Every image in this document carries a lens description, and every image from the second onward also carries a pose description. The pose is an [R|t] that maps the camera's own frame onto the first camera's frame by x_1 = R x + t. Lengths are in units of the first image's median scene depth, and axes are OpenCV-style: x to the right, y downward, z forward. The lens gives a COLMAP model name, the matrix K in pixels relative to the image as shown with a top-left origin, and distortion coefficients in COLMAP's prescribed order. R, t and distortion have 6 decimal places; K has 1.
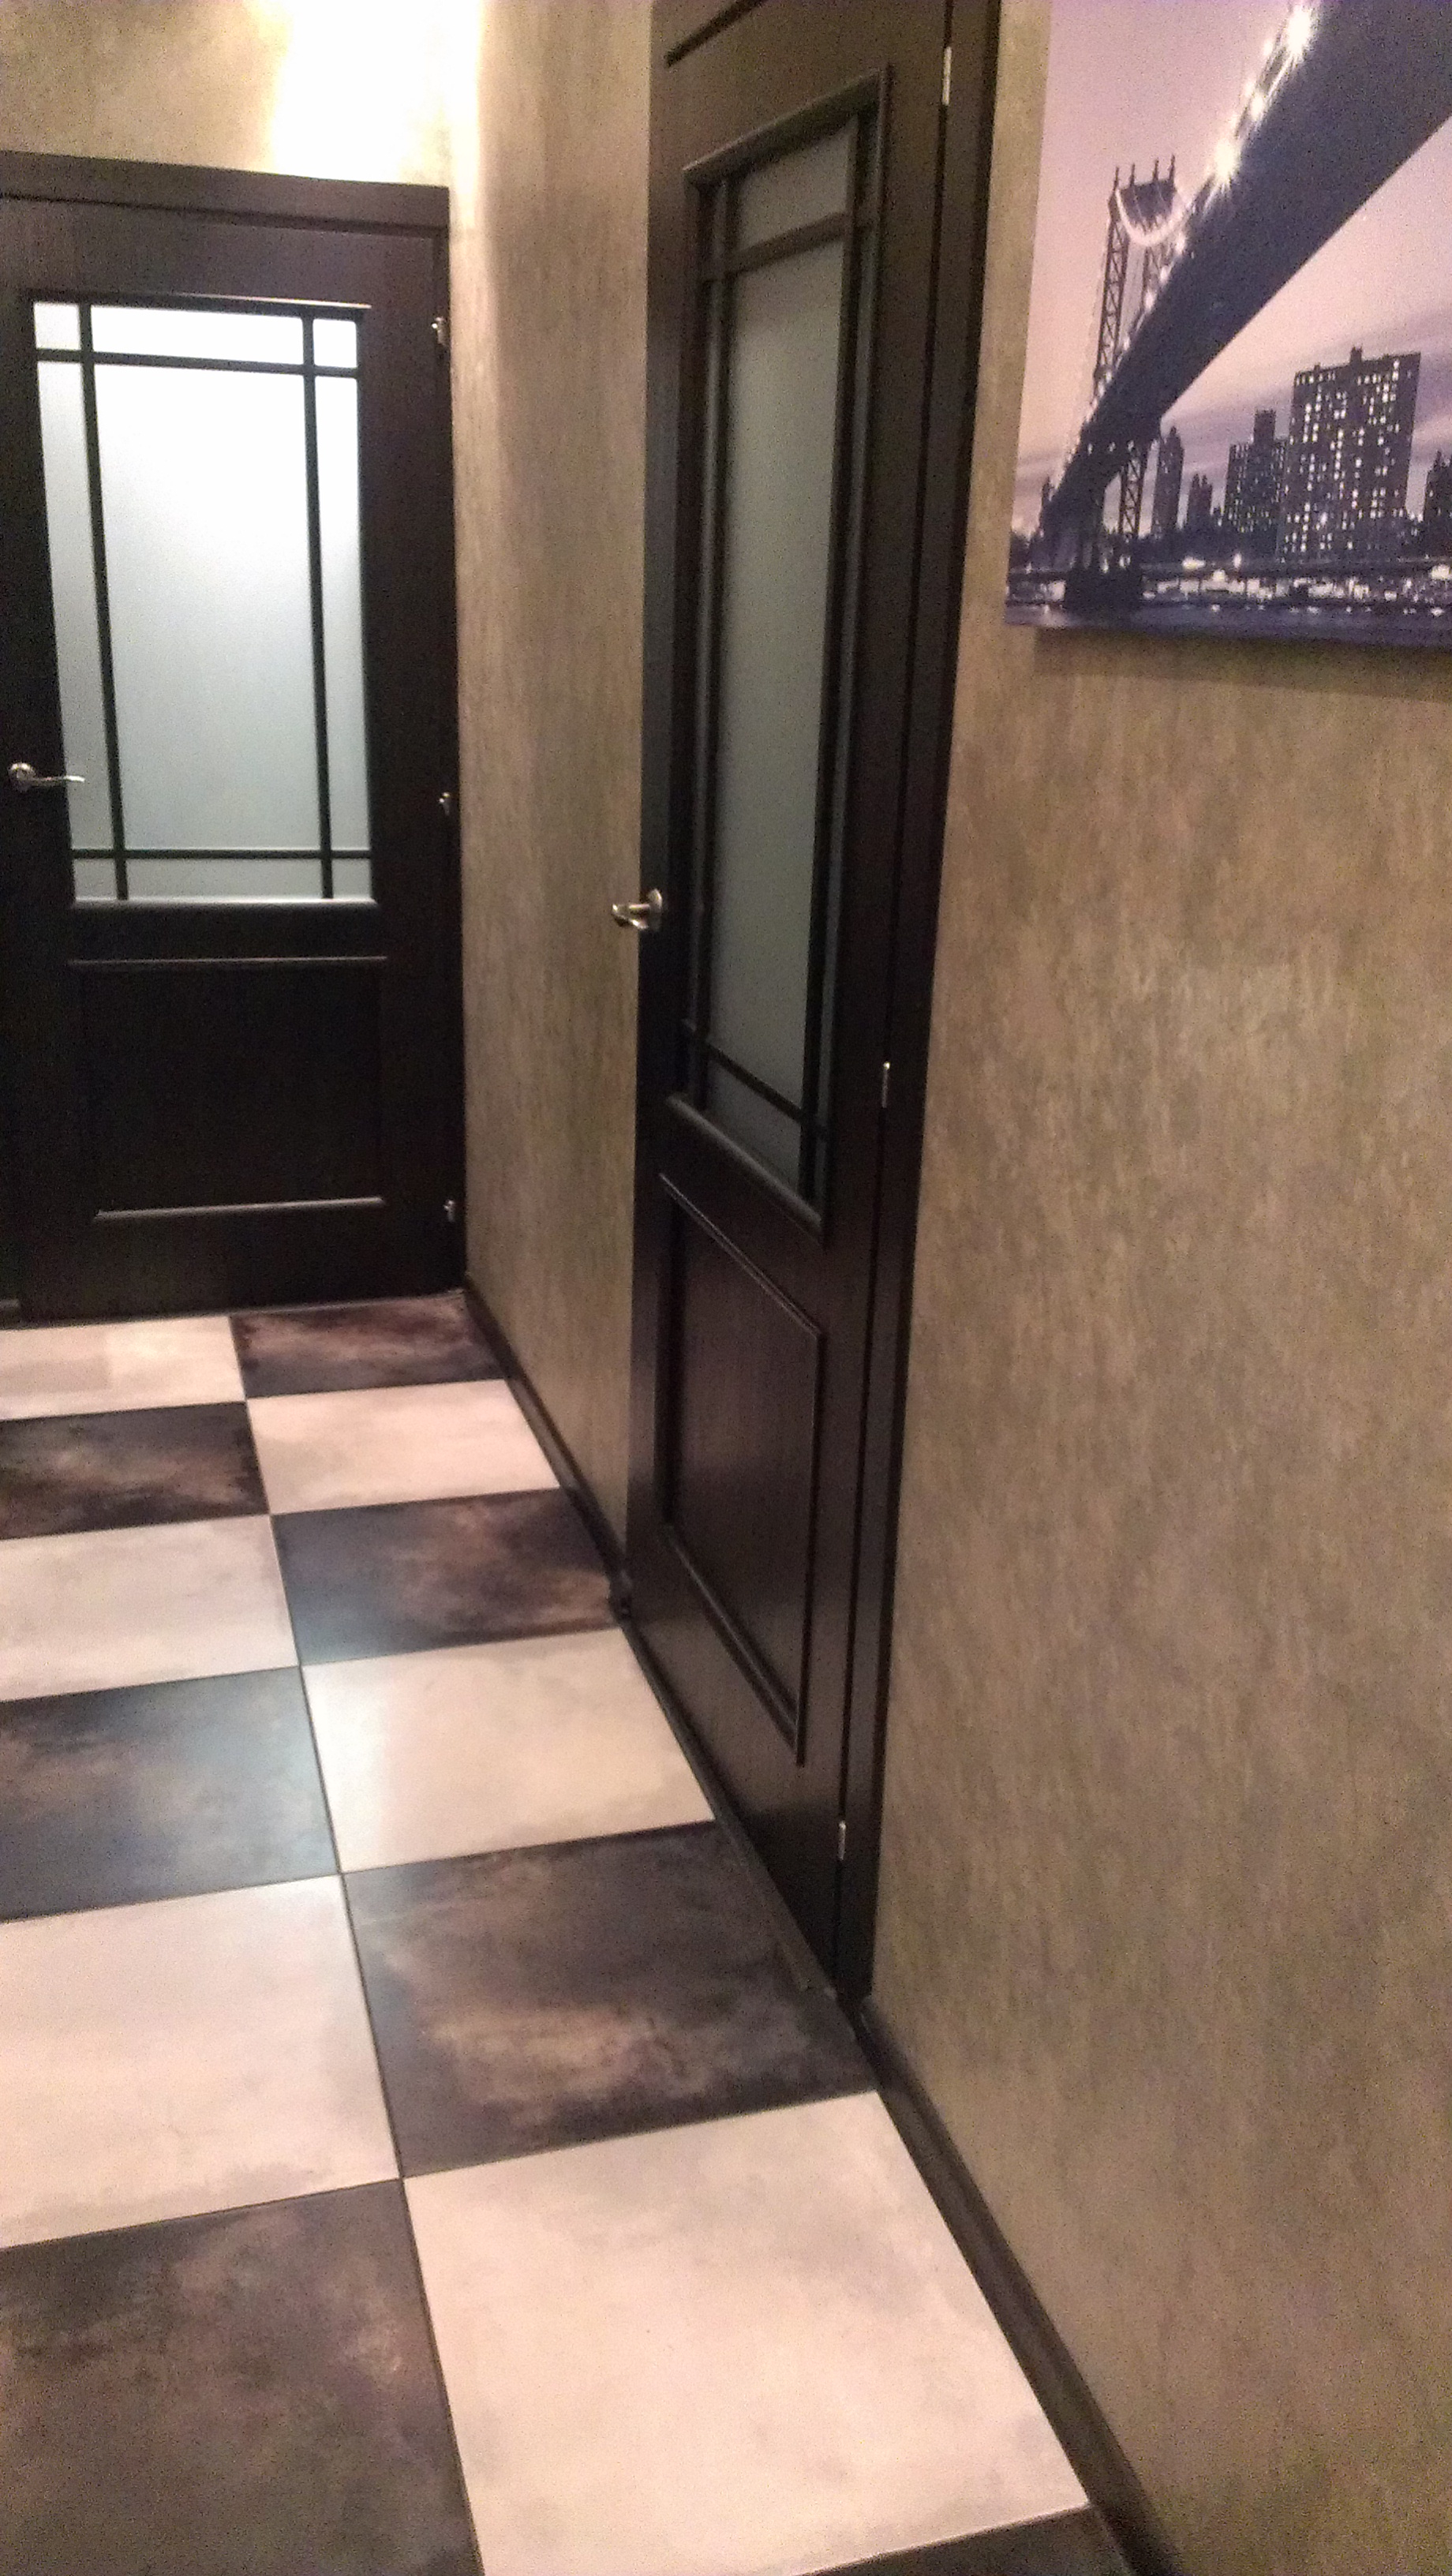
lens RADIAL K [[2042.2, 0, 726.0], [0, 2042.2, 1288.0], [0, 0, 1]] dist [0.150176, -0.256926]
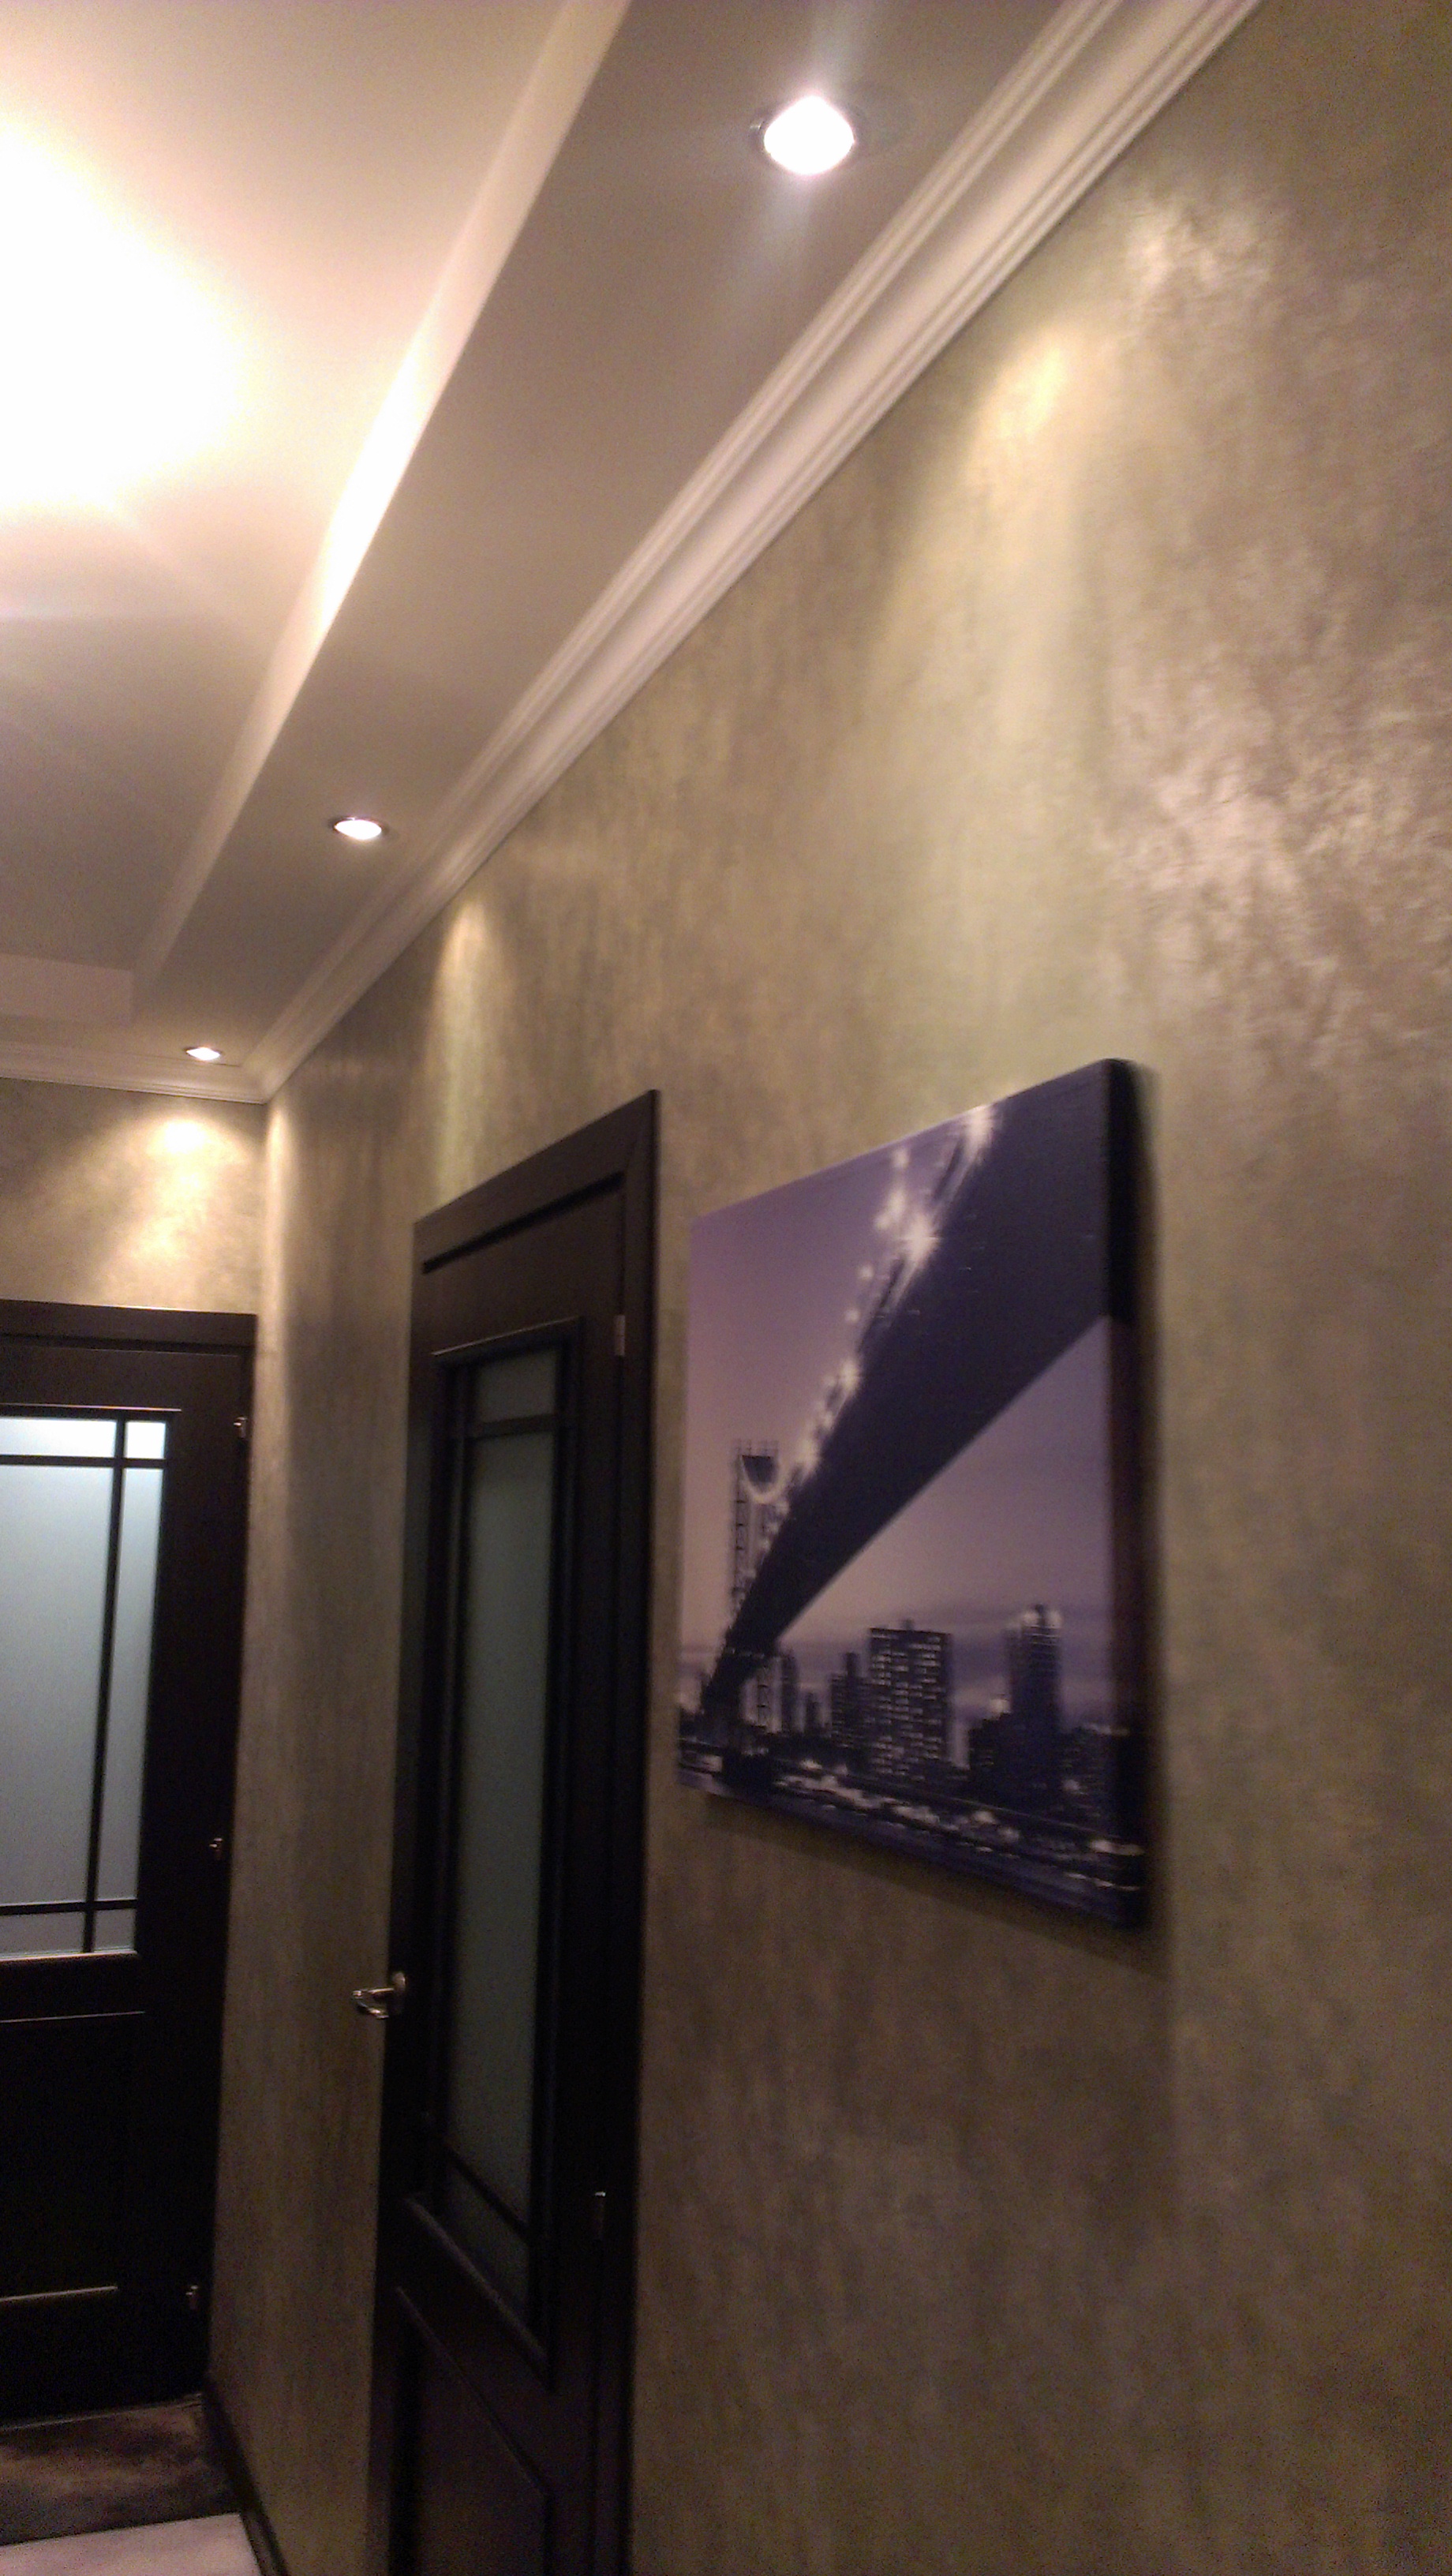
lens RADIAL K [[2042.2, 0, 726.0], [0, 2042.2, 1288.0], [0, 0, 1]] dist [0.150176, -0.256926]
pose [[0.996129, -0.007283, 0.087598, 0.066521], [0.044897, 0.898915, -0.435816, -0.075015], [-0.075570, 0.438062, 0.895763, -0.126163]]
